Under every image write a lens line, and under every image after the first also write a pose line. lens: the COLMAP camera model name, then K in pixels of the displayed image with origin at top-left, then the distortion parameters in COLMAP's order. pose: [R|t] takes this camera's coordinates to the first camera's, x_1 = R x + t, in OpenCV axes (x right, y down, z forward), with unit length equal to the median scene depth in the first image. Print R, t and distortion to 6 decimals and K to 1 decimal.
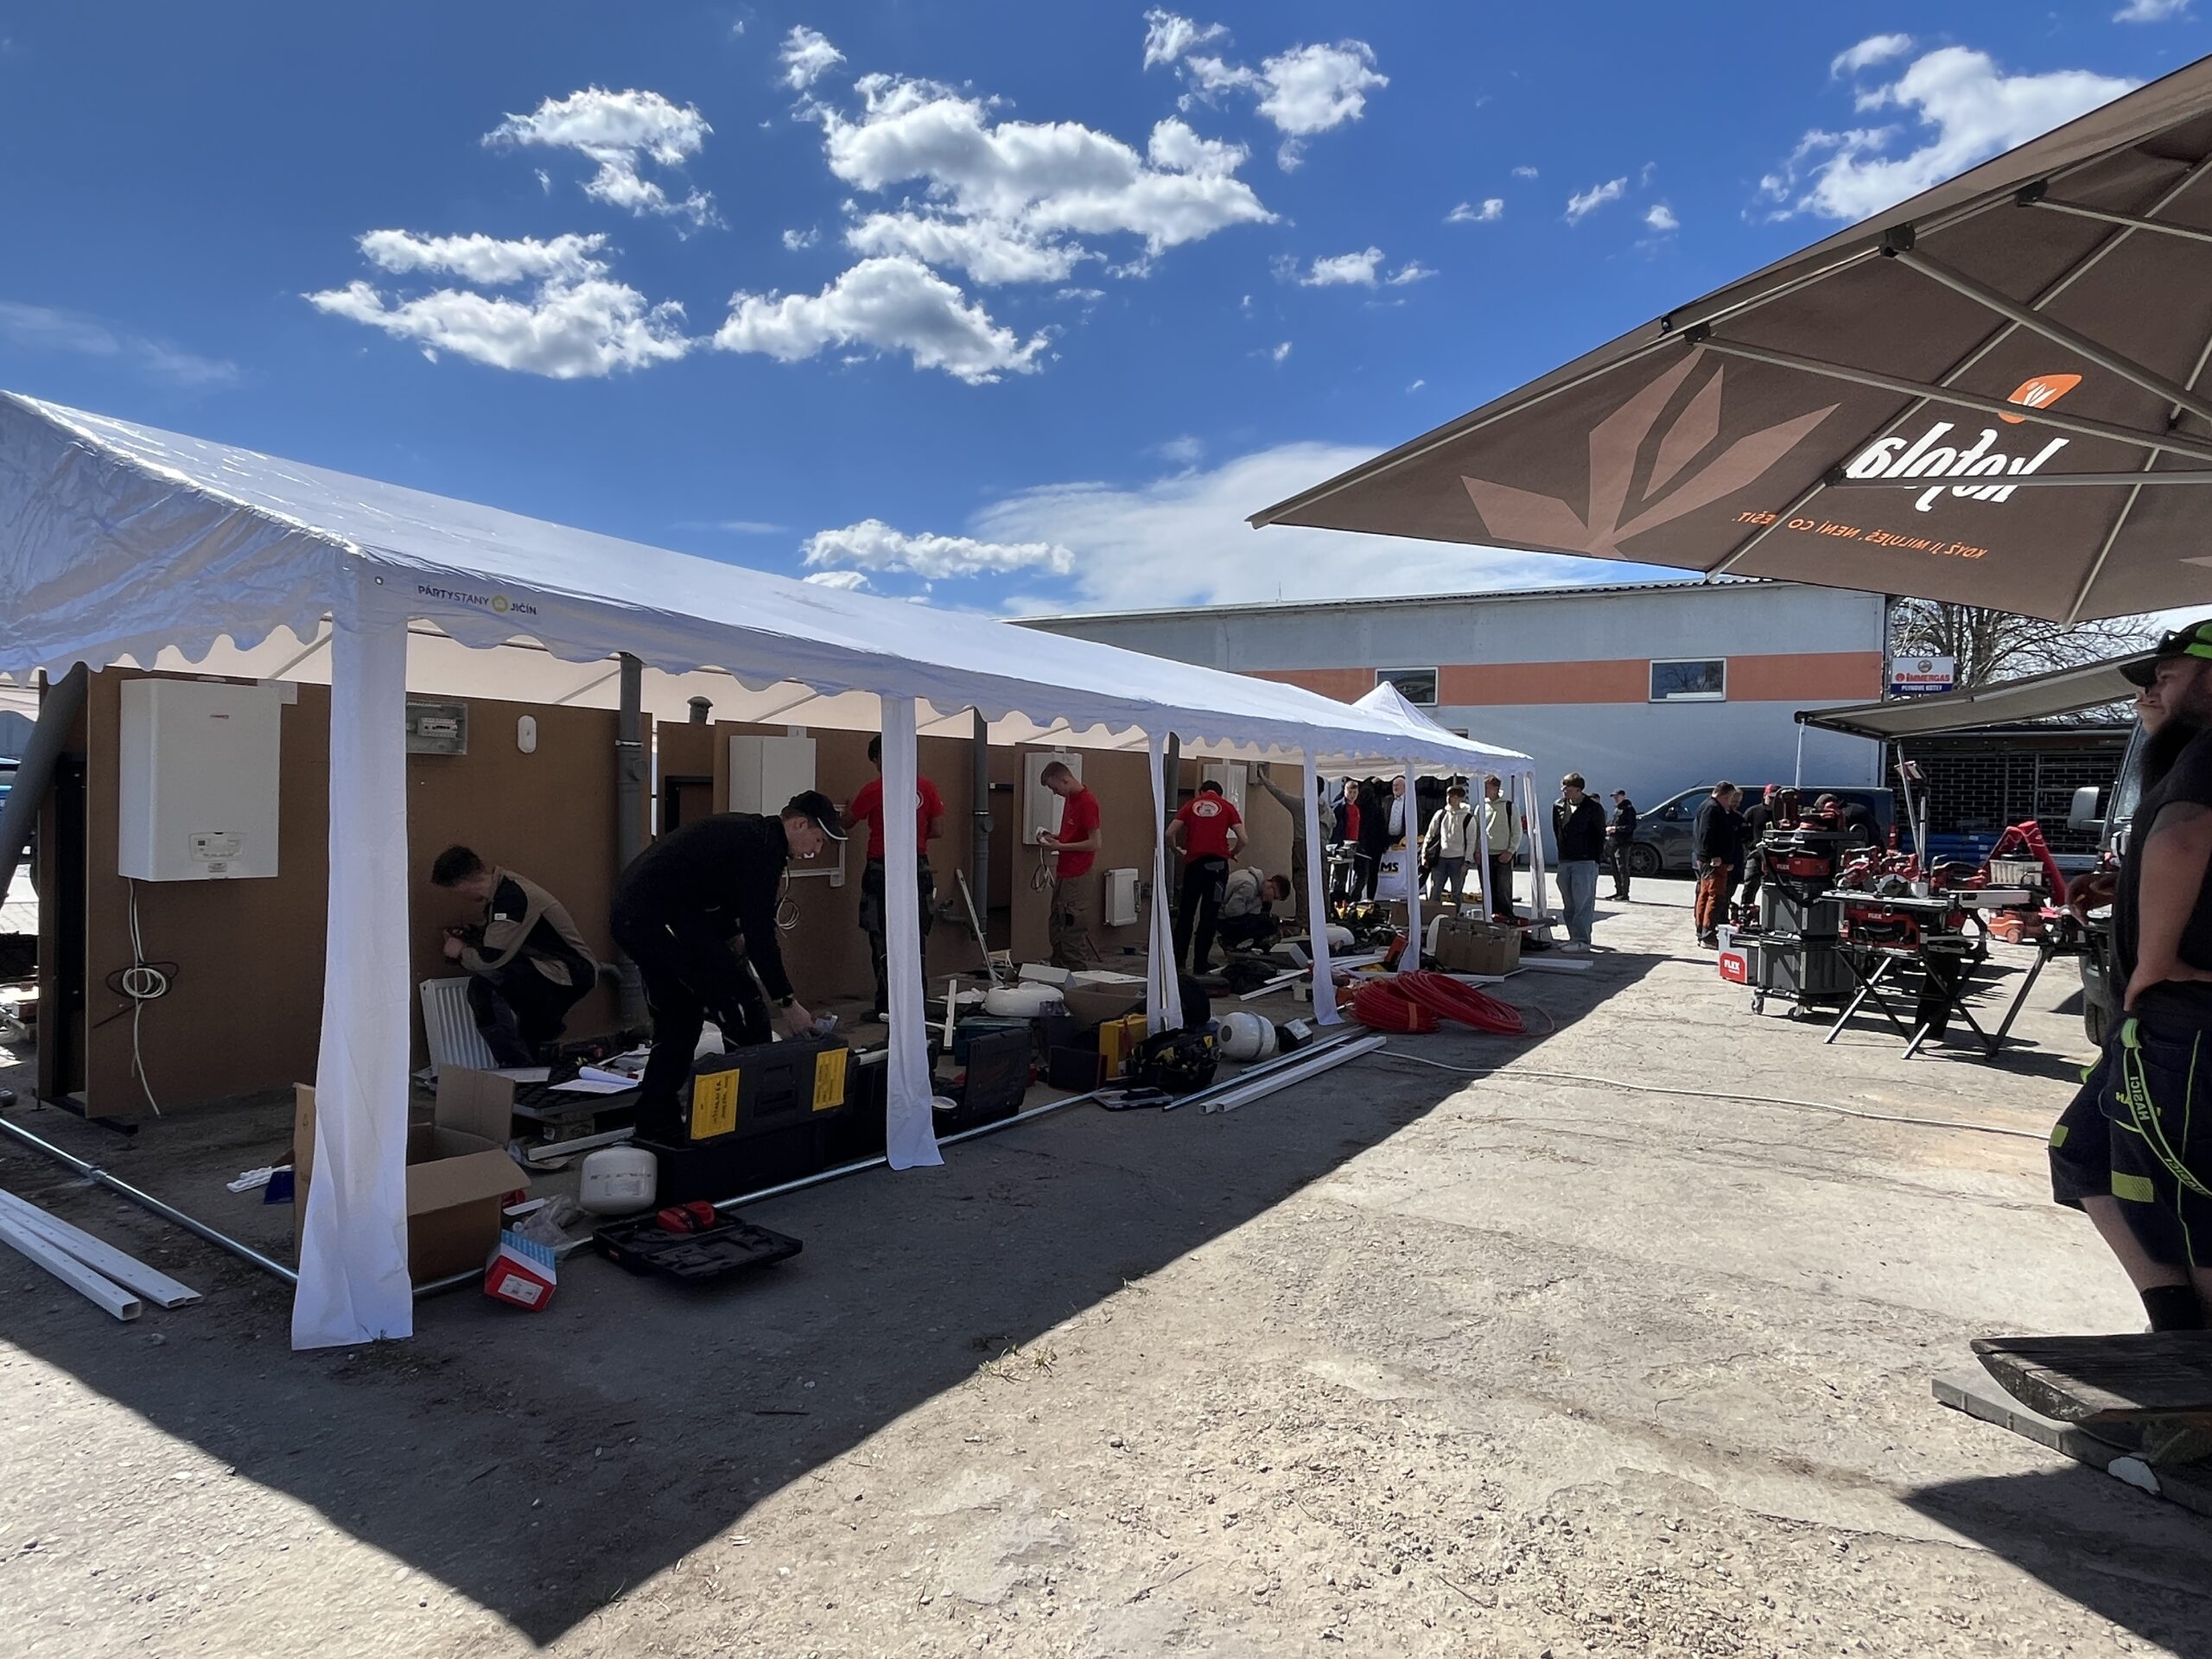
lens RADIAL K [[1210.6, 0, 1109.6], [0, 1210.6, 821.8], [0, 0, 1]] dist [-0.007030, -0.000541]
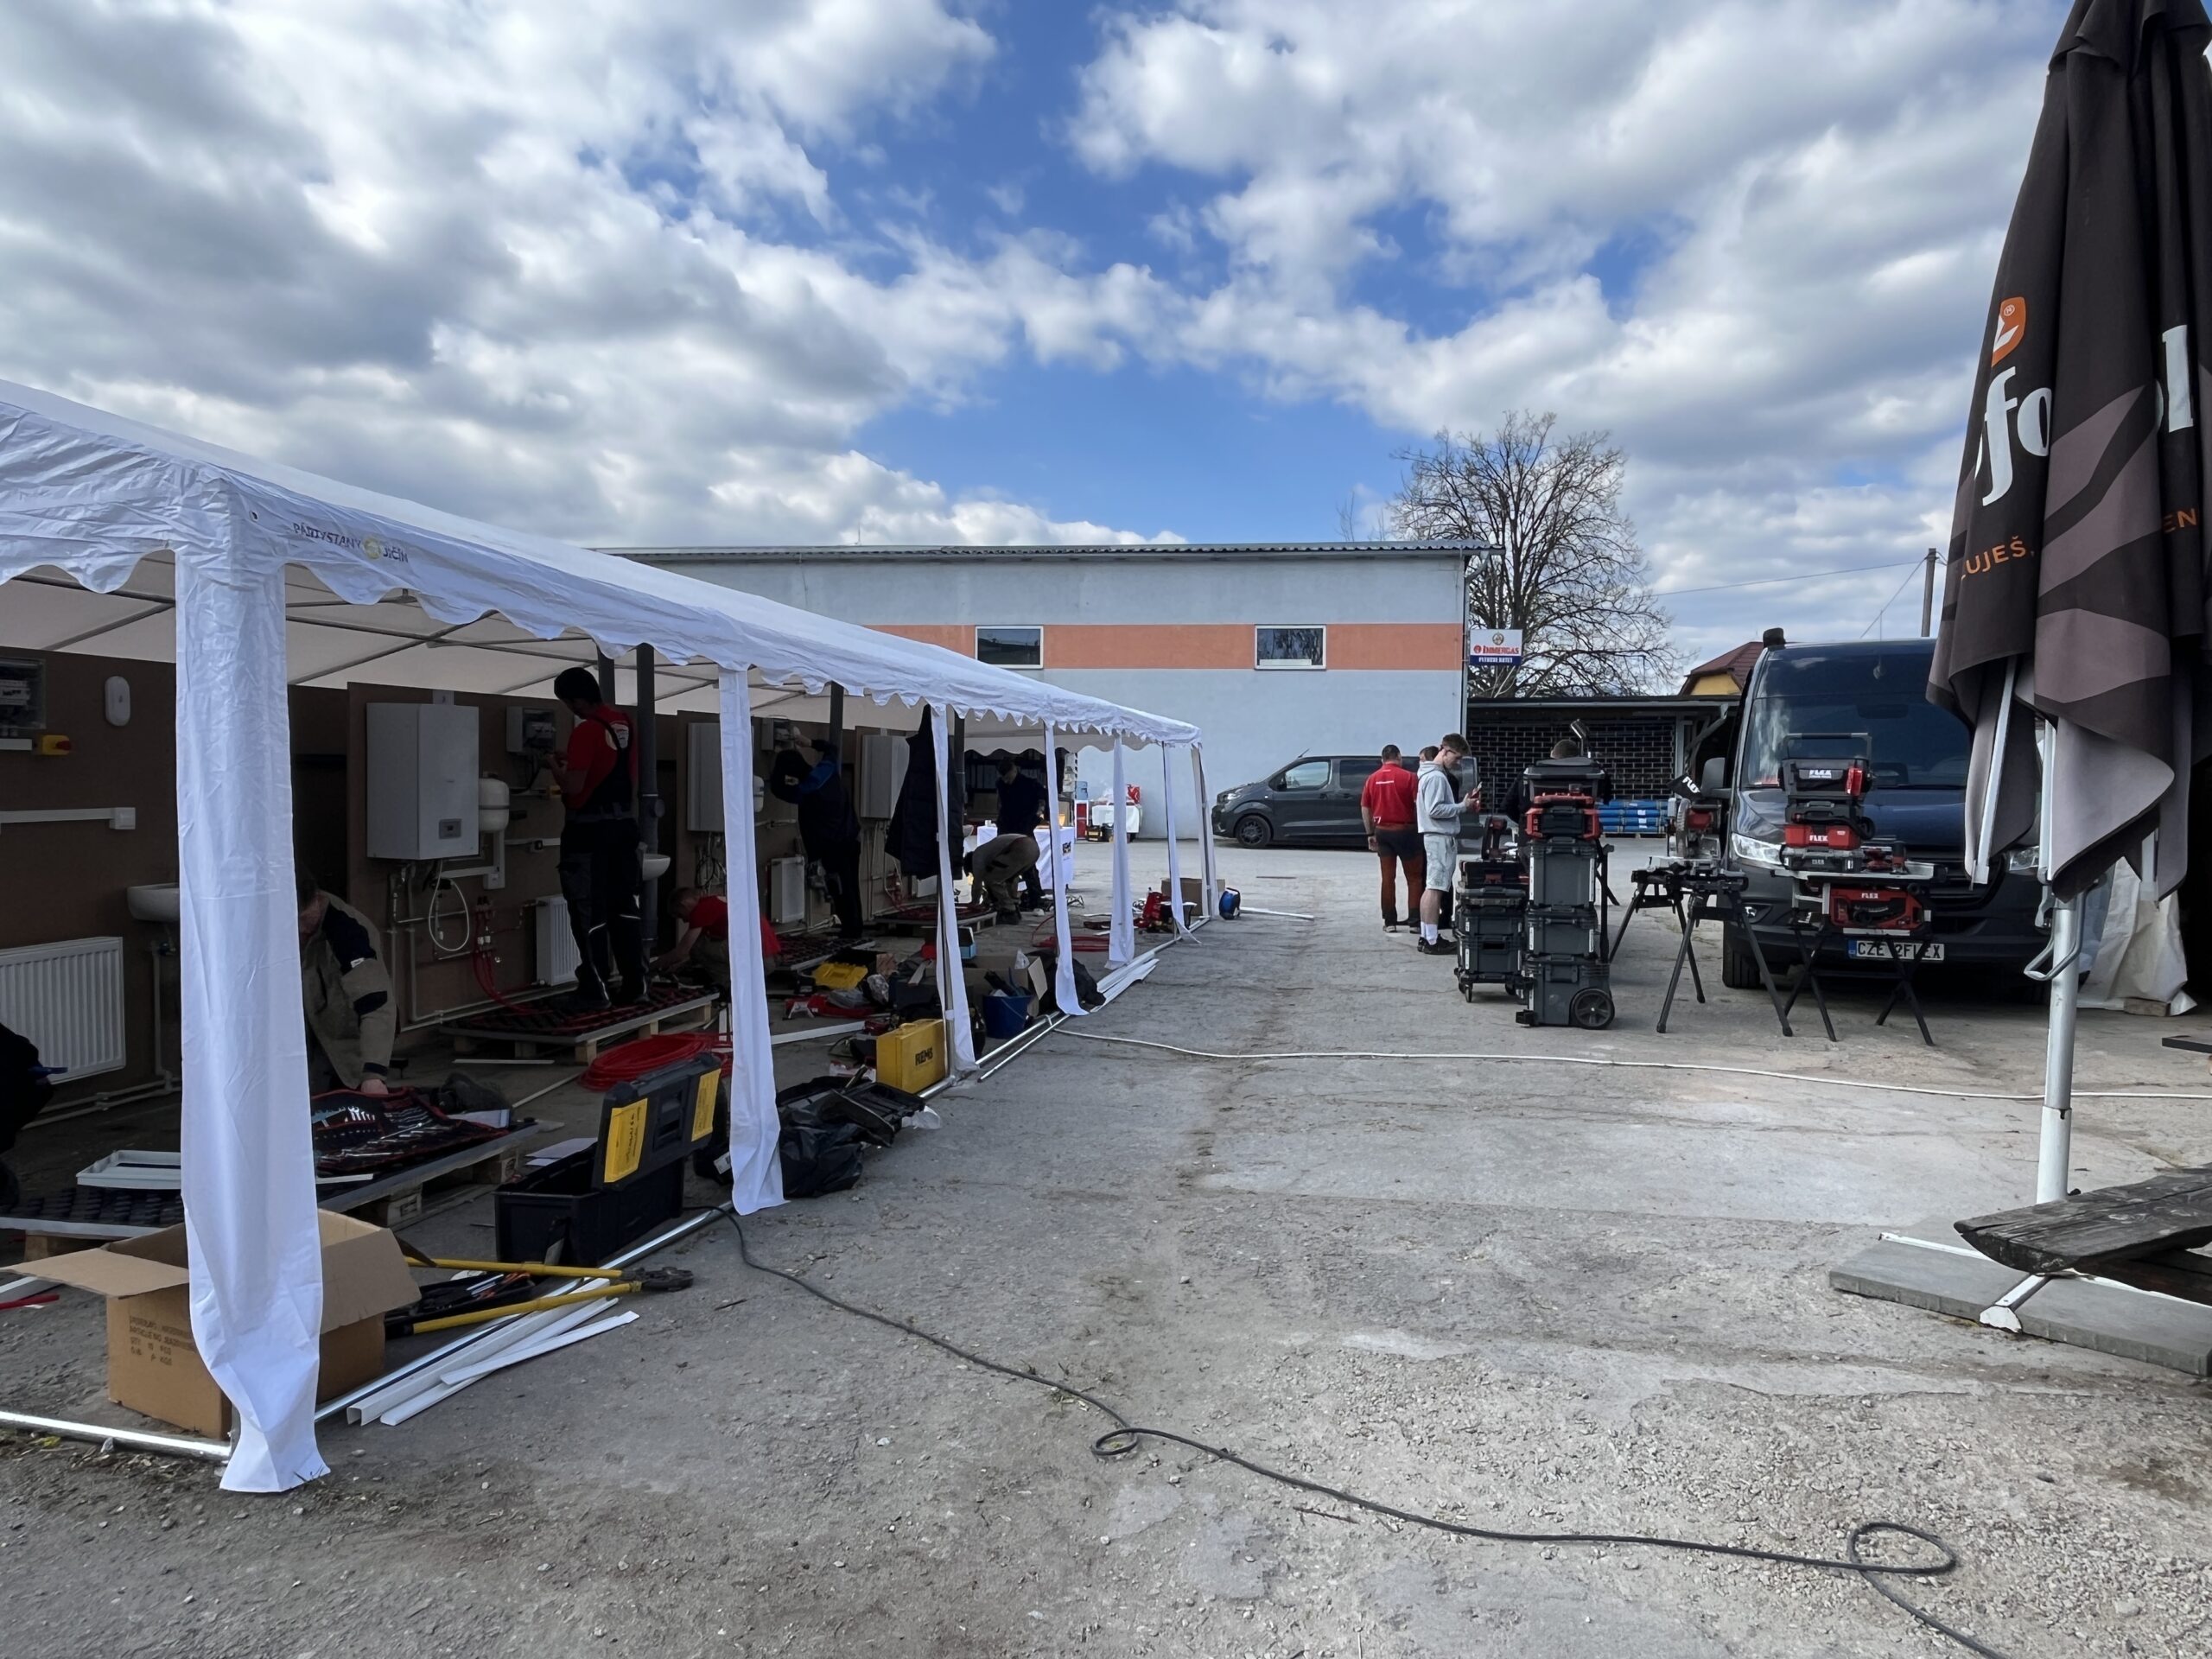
lens RADIAL K [[1376.9, 0, 1103.9], [0, 1376.9, 824.8], [0, 0, 1]] dist [-0.003359, -0.003508]
pose [[0.939666, -0.020739, 0.341463, -0.333618], [0.013162, 0.999613, 0.024492, -0.014291], [-0.341839, -0.018520, 0.939576, -0.011959]]
